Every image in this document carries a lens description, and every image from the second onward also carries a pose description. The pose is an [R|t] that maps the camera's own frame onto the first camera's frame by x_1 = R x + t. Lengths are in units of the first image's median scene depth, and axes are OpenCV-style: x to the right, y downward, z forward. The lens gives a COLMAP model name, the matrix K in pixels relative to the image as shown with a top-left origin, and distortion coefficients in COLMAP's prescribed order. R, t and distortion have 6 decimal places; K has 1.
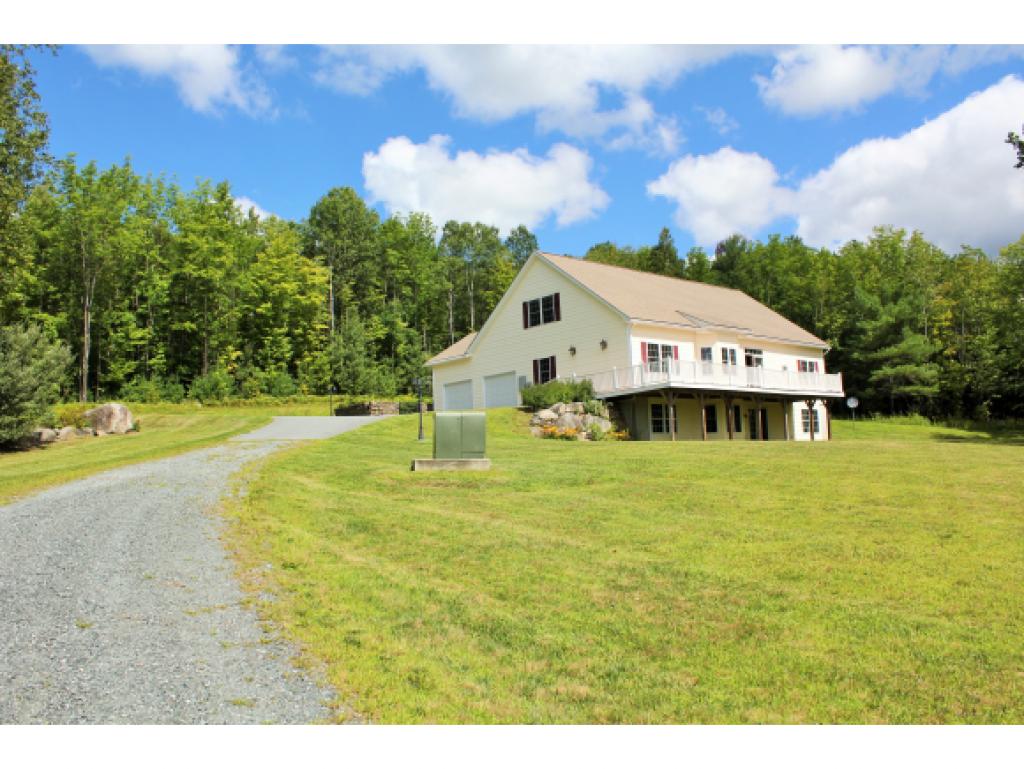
lens RADIAL K [[863.4, 0, 508.9], [0, 863.4, 384.5], [0, 0, 1]] dist [-0.163680, 0.146536]
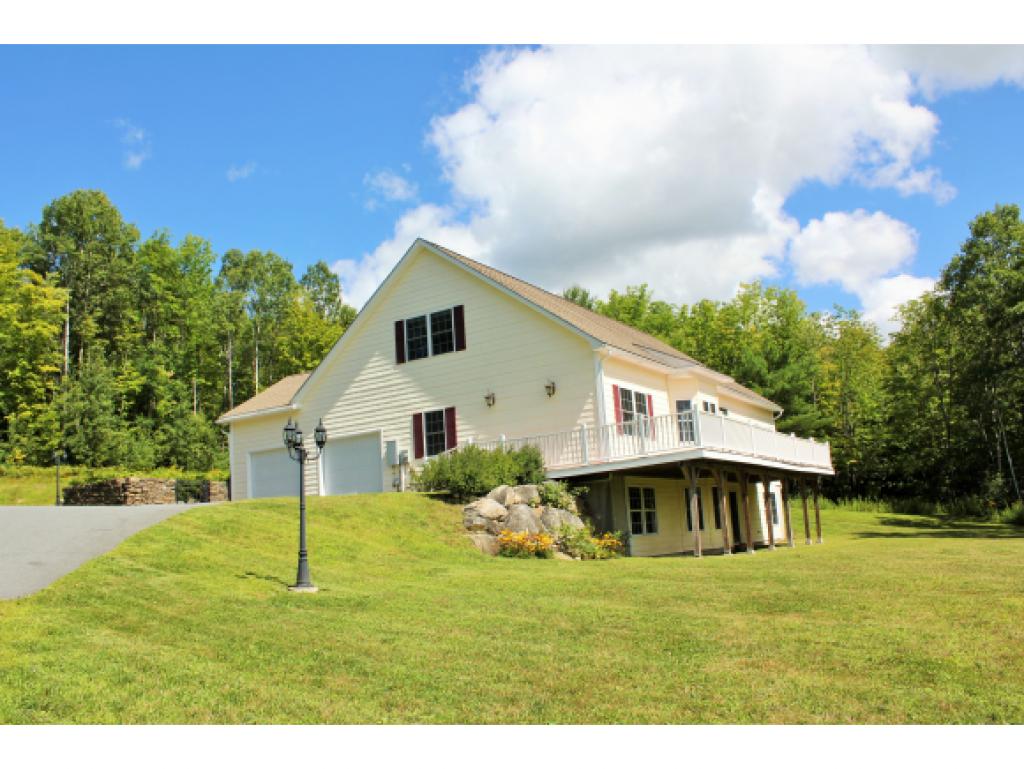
lens RADIAL K [[863.4, 0, 508.9], [0, 863.4, 384.5], [0, 0, 1]] dist [-0.163680, 0.146536]
pose [[0.959039, 0.036262, 0.280942, -0.047831], [-0.011020, 0.995798, -0.090912, 0.003492], [-0.283058, 0.084092, 0.955409, 0.236900]]
